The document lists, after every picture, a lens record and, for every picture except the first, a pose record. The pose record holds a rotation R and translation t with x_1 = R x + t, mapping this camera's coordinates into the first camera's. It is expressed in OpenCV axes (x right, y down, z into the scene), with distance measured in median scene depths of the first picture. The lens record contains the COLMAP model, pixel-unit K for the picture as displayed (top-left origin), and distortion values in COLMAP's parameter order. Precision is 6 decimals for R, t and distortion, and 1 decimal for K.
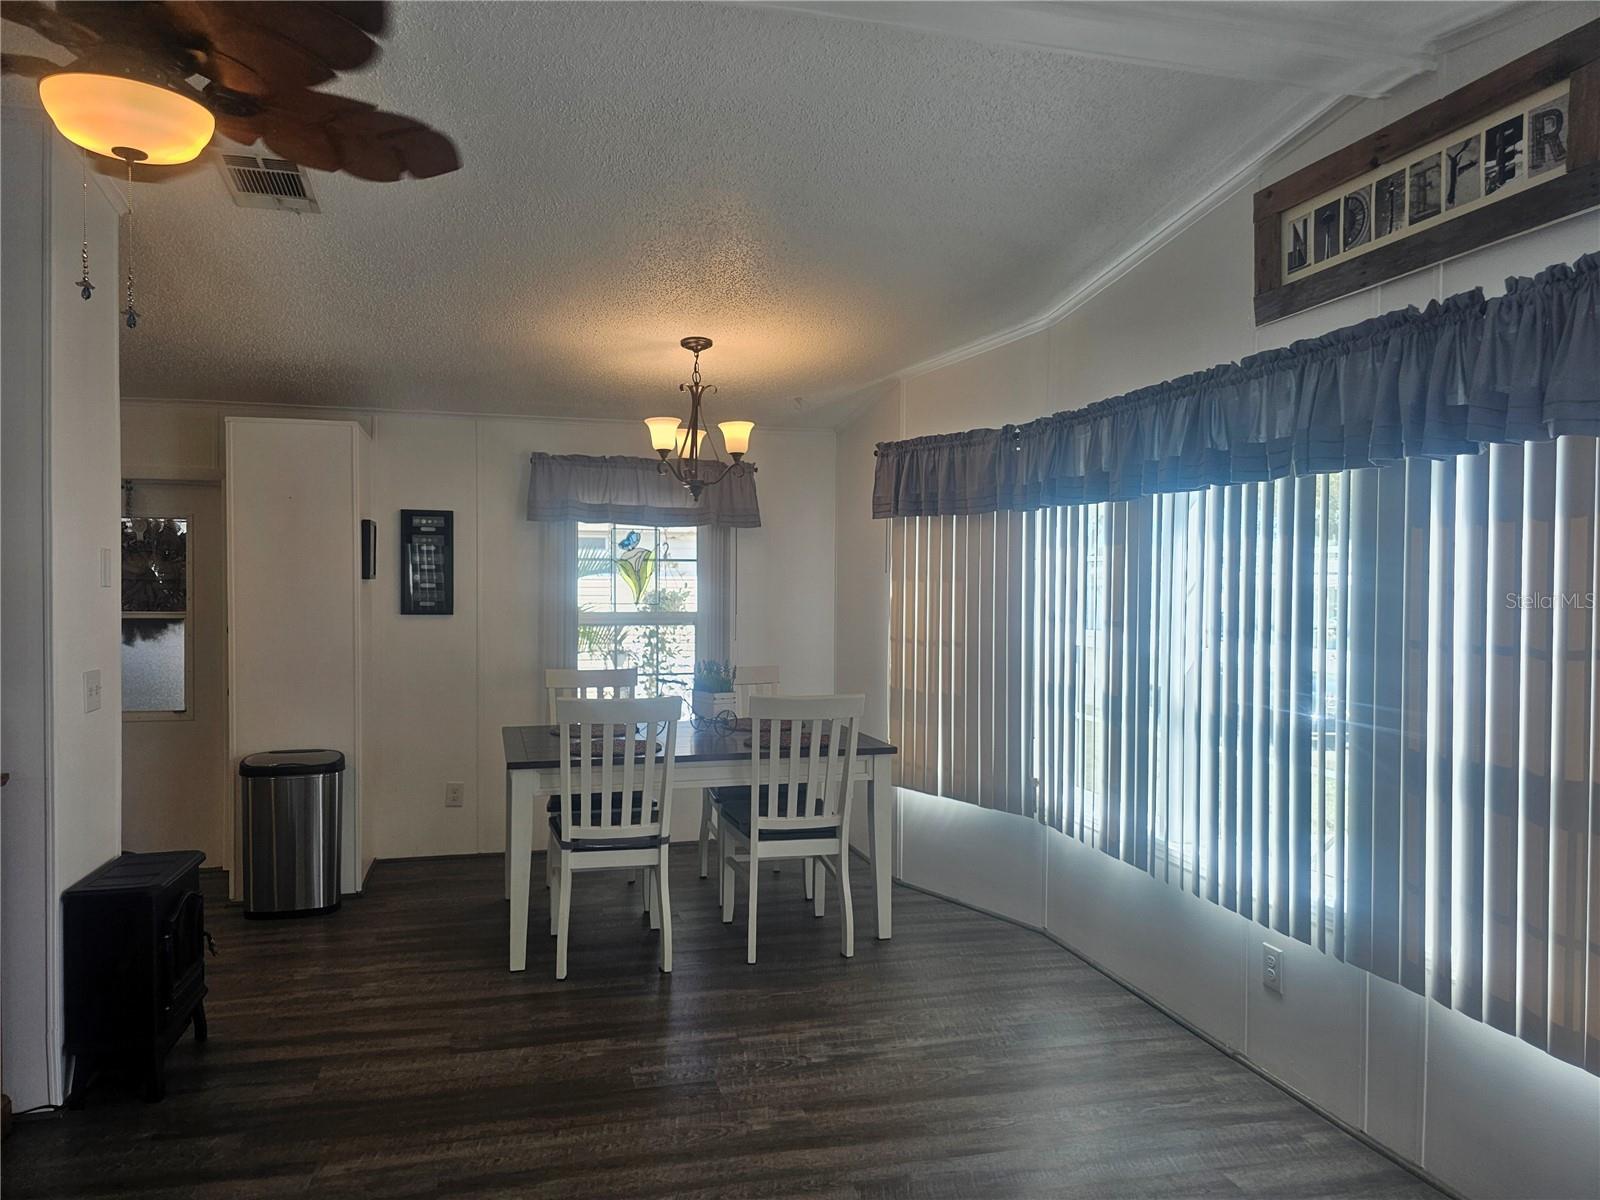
lens RADIAL K [[1073.1, 0, 797.9], [0, 1073.1, 609.0], [0, 0, 1]] dist [0.058339, -0.063576]
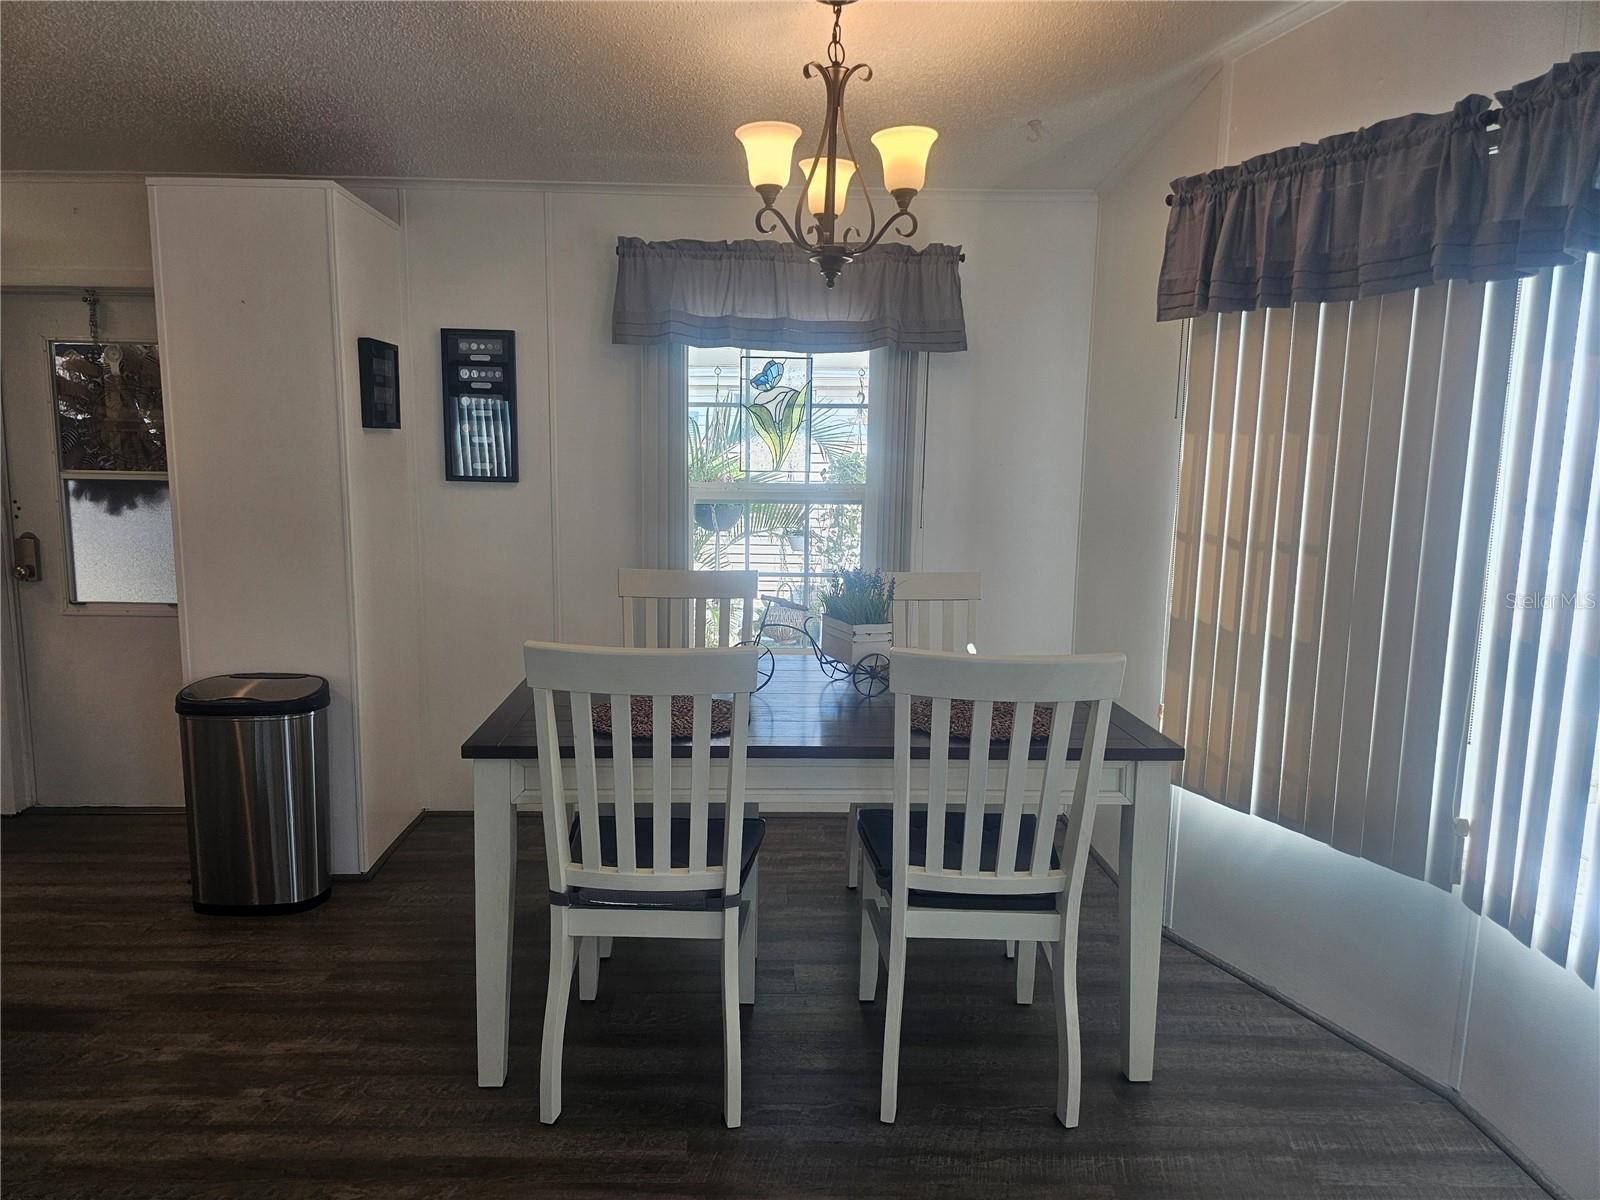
lens RADIAL K [[1073.1, 0, 781.4], [0, 1073.1, 618.4], [0, 0, 1]] dist [0.058339, -0.063576]
pose [[0.970614, 0.043970, -0.236591, 0.022381], [-0.013333, 0.991482, 0.129563, -0.000194], [0.240272, -0.122601, 0.962932, 0.431987]]
